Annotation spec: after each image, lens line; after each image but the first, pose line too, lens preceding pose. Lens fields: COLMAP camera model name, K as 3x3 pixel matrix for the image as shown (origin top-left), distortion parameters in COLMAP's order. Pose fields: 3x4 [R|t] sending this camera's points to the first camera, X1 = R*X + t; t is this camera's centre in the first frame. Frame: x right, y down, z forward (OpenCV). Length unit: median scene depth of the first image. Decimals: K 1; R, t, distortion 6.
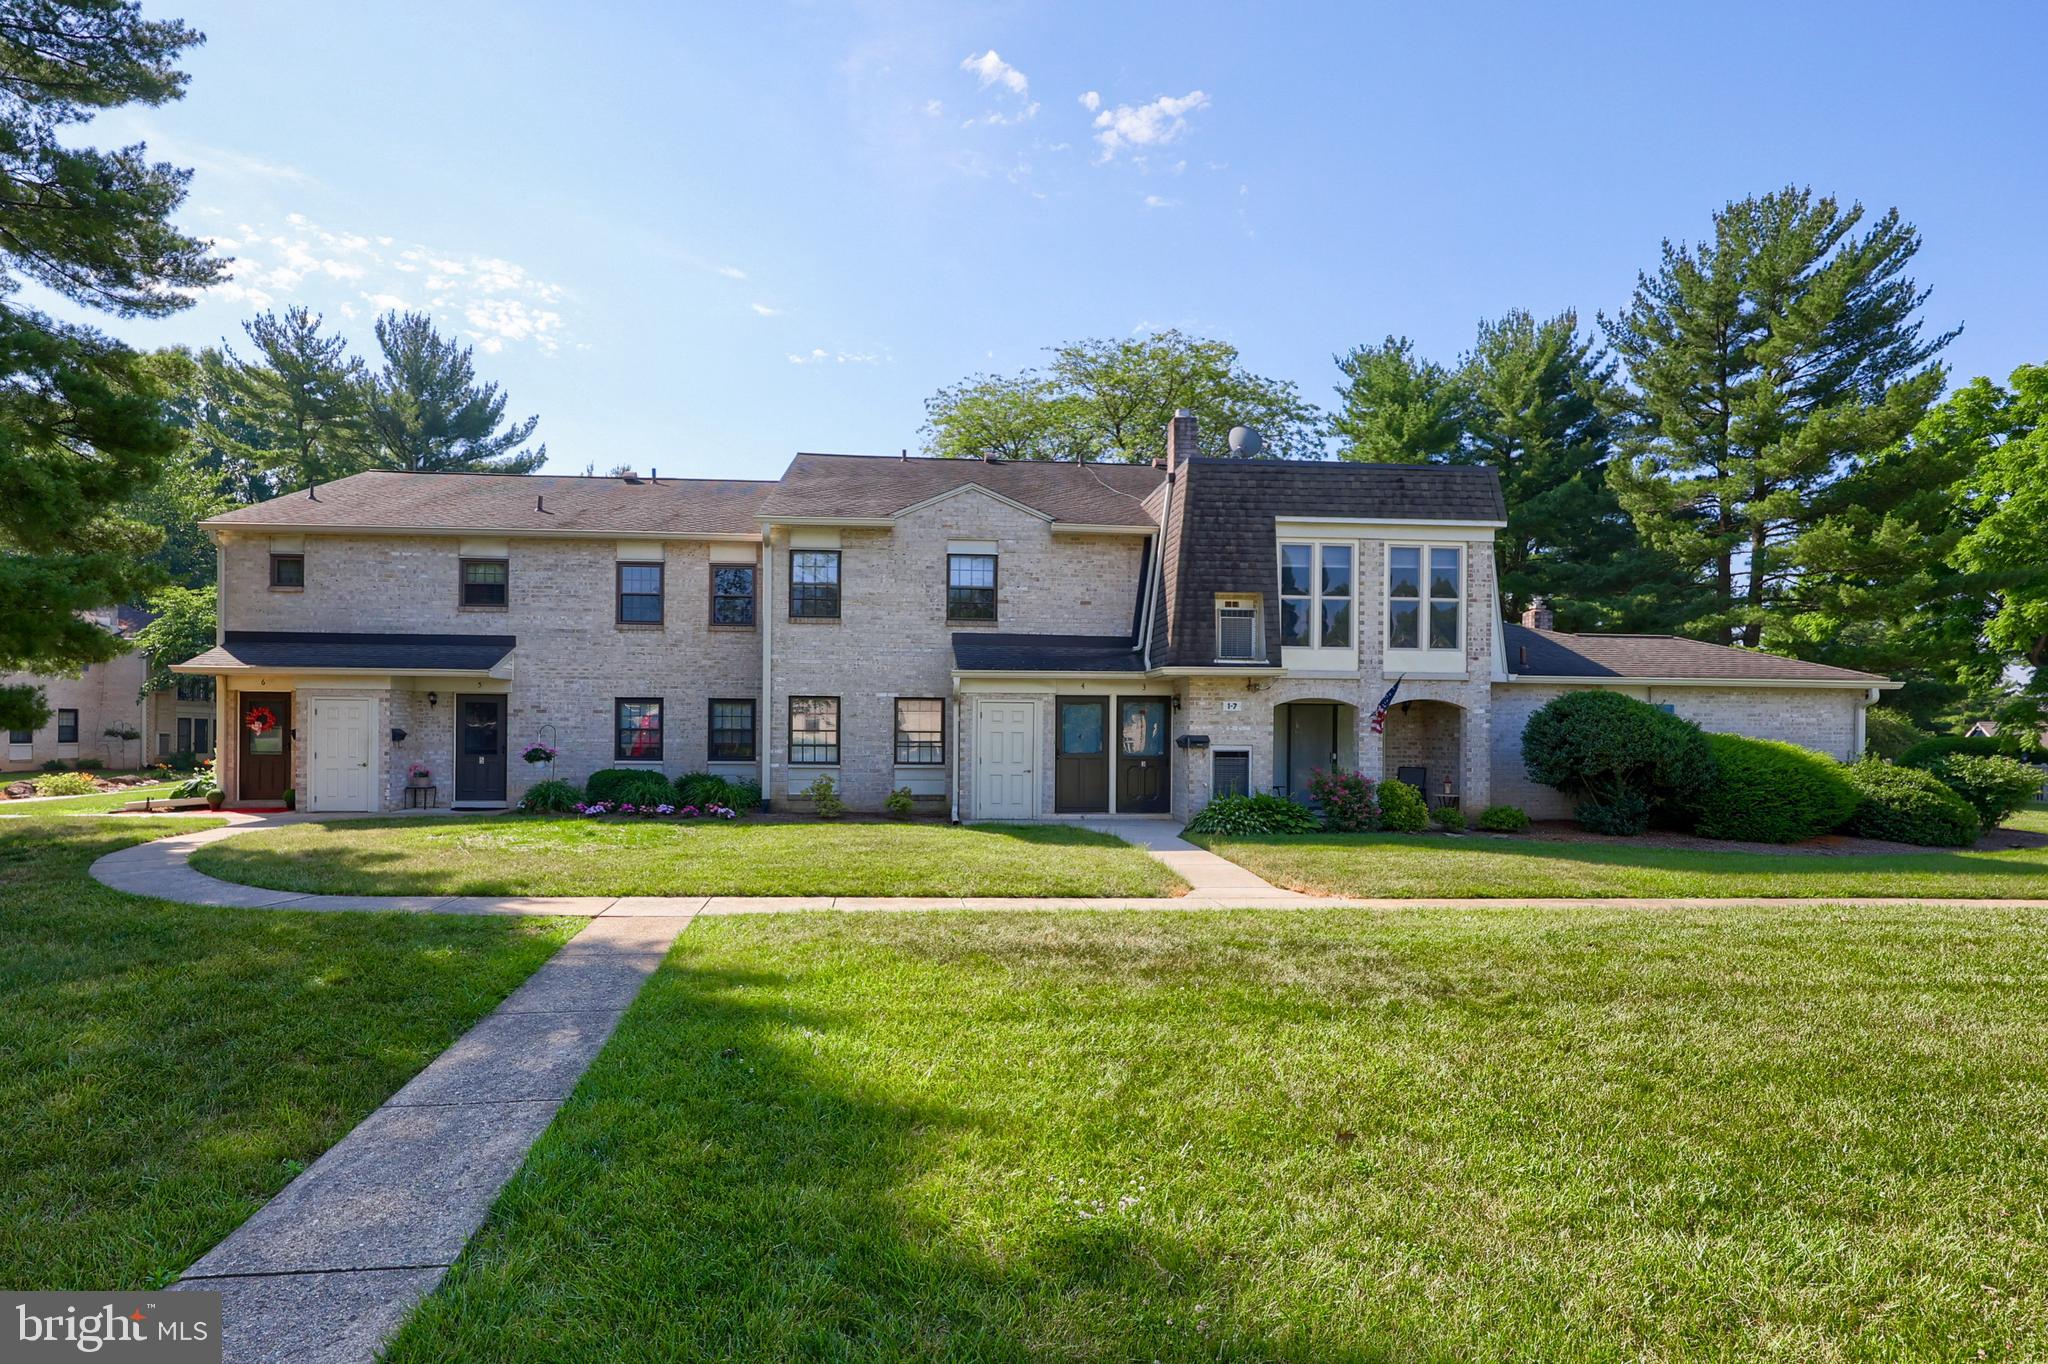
lens RADIAL K [[988.1, 0, 981.1], [0, 988.1, 753.4], [0, 0, 1]] dist [0.001685, 0.000044]
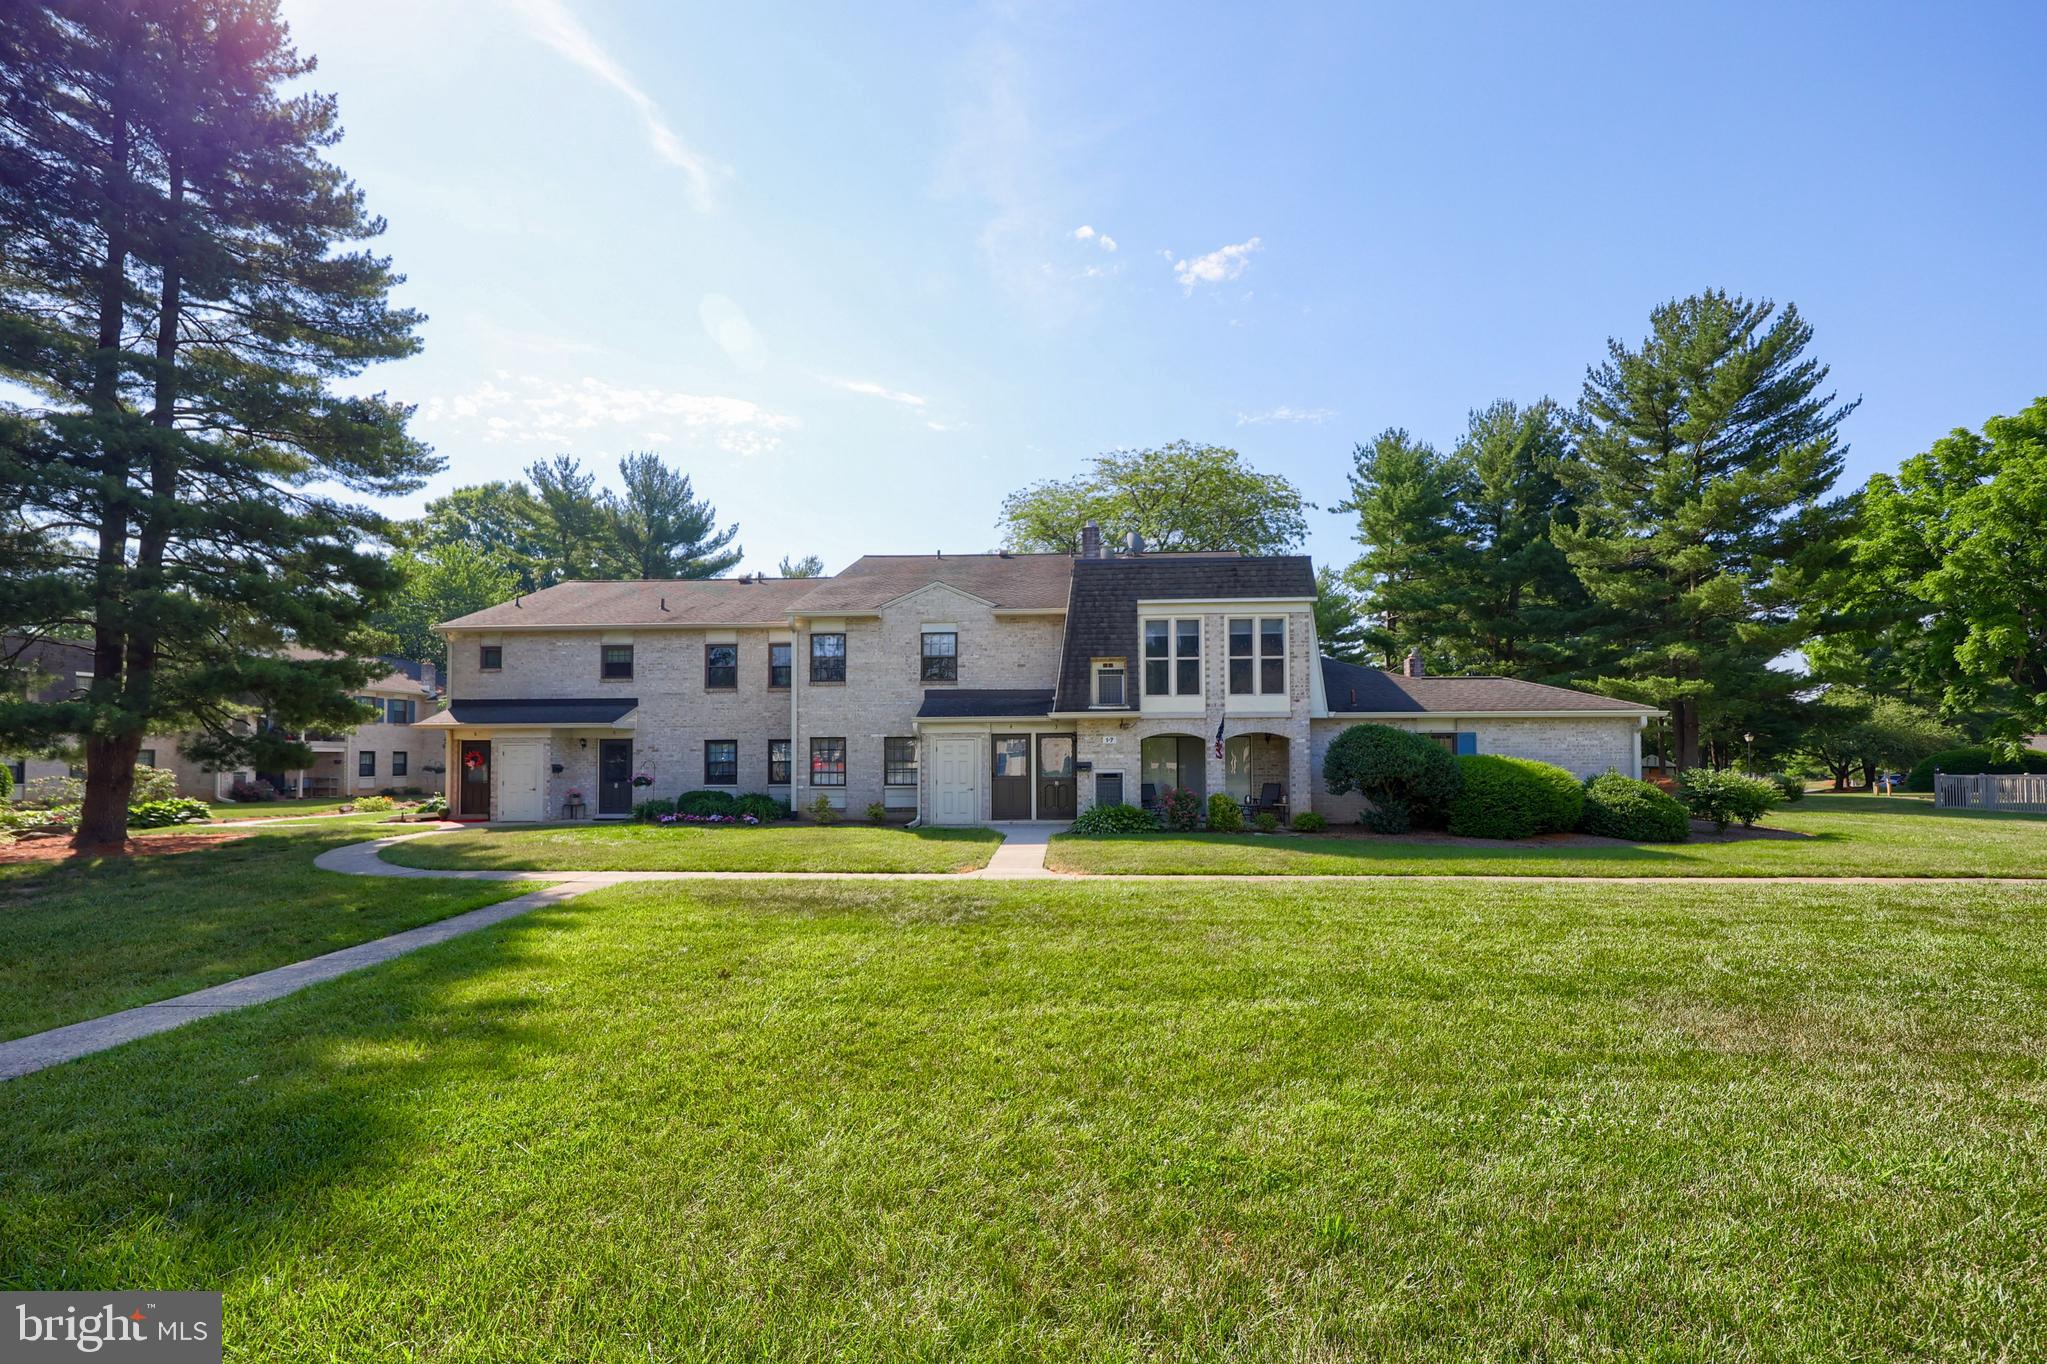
lens RADIAL K [[827.6, 0, 1043.5], [0, 827.6, 749.0], [0, 0, 1]] dist [0.001526, 0.001523]
pose [[0.992900, -0.015485, -0.117943, 0.269332], [0.011725, 0.999403, -0.032505, 0.000728], [0.118376, 0.030891, 0.992488, -0.126462]]
